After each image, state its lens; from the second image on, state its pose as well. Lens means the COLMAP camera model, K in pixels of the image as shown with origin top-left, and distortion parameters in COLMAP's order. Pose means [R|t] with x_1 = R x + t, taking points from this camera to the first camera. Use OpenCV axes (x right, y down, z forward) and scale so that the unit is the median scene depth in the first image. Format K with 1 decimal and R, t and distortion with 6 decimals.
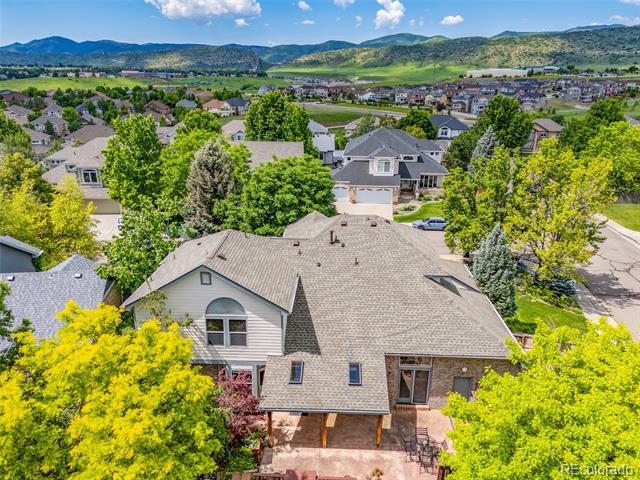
lens RADIAL K [[466.8, 0, 320.0], [0, 466.8, 240.0], [0, 0, 1]] dist [0.077781, -0.076660]
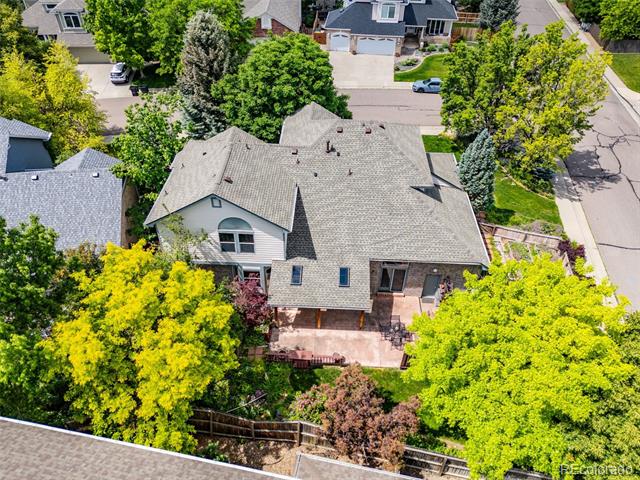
lens RADIAL K [[466.8, 0, 320.0], [0, 466.8, 240.0], [0, 0, 1]] dist [0.077781, -0.076660]
pose [[0.999958, 0.007943, 0.004583, 0.003674], [-0.009085, 0.926180, 0.376971, -0.207045], [-0.001250, -0.376997, 0.926214, -0.070878]]
